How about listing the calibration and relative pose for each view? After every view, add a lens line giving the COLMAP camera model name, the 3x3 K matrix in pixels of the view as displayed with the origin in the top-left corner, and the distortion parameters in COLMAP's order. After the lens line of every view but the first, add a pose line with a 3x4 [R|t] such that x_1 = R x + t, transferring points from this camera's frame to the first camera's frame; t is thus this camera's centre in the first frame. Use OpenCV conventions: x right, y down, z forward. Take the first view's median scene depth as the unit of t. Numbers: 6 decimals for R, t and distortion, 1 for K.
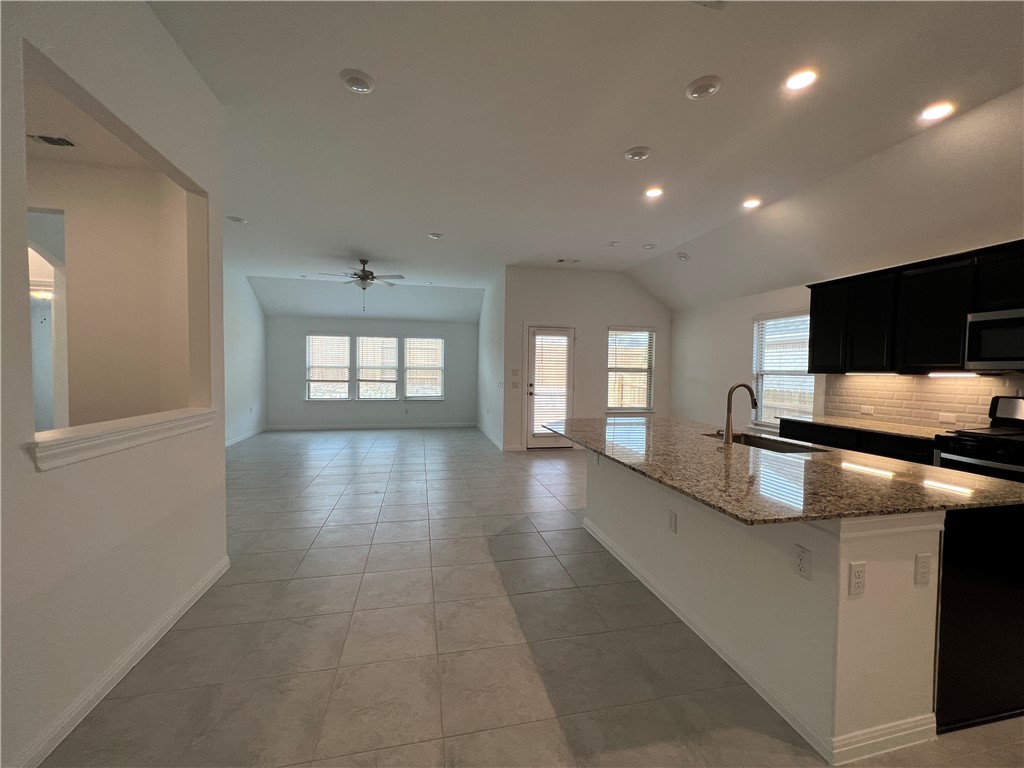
lens RADIAL K [[410.3, 0, 508.9], [0, 410.3, 383.1], [0, 0, 1]] dist [-0.000343, -0.000711]
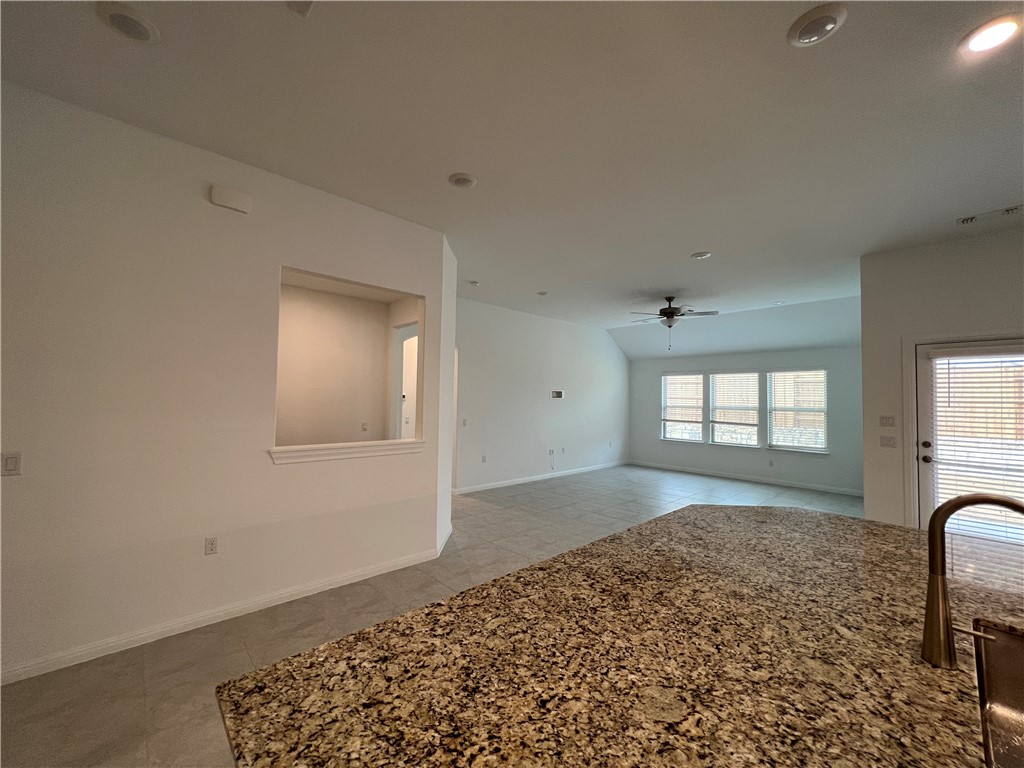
lens RADIAL K [[410.3, 0, 509.0], [0, 410.3, 383.8], [0, 0, 1]] dist [-0.000343, -0.000711]
pose [[0.506565, -0.036913, -0.861411, 0.325491], [-0.037340, 0.997207, -0.064690, -0.026019], [0.861393, 0.064935, 0.503771, 0.244958]]
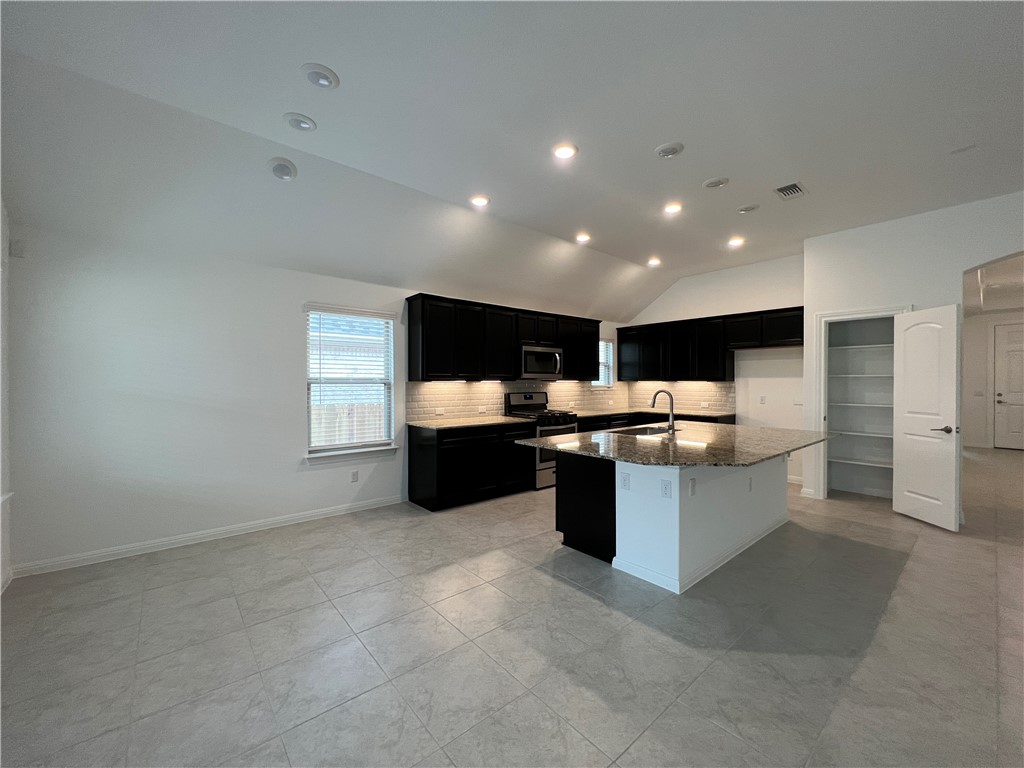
lens RADIAL K [[410.3, 0, 504.4], [0, 410.3, 388.3], [0, 0, 1]] dist [-0.000343, -0.000711]
pose [[-0.466907, -0.024521, 0.883967, -0.204427], [0.022485, 0.998963, 0.039587, -0.034413], [-0.884021, 0.038359, -0.465871, 1.056867]]
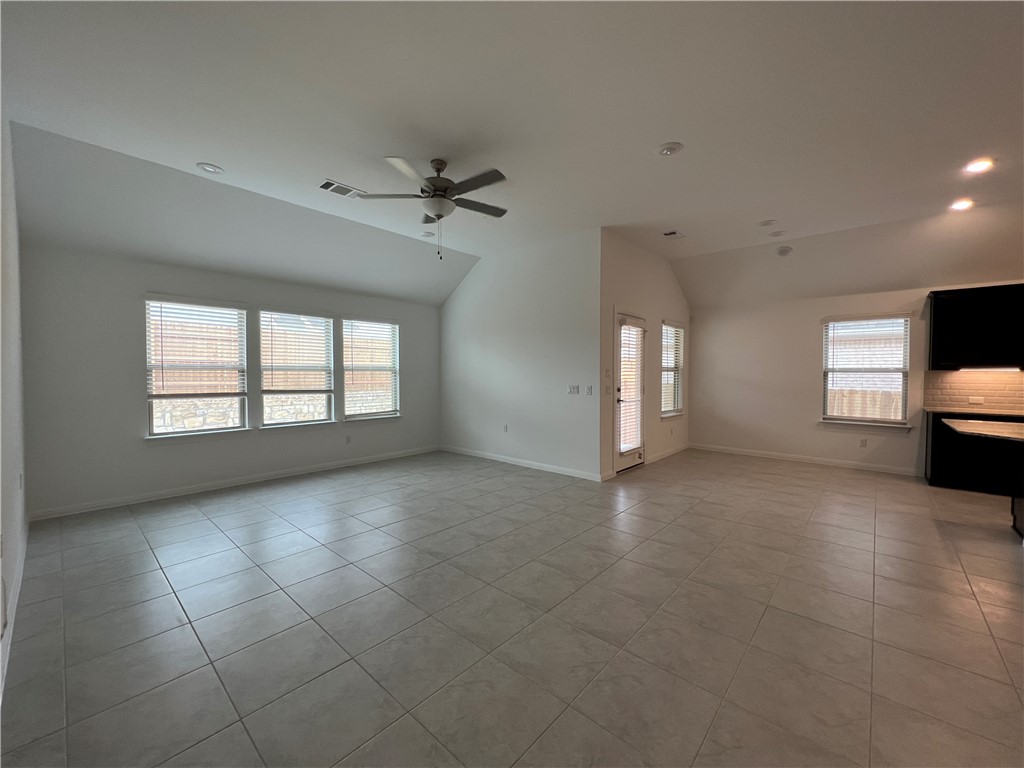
lens RADIAL K [[410.3, 0, 510.3], [0, 410.3, 378.6], [0, 0, 1]] dist [-0.000343, -0.000711]
pose [[0.812323, -0.018819, 0.582904, -0.702482], [0.027131, 0.999617, -0.005536, -0.020877], [-0.582576, 0.020312, 0.812522, 0.624010]]
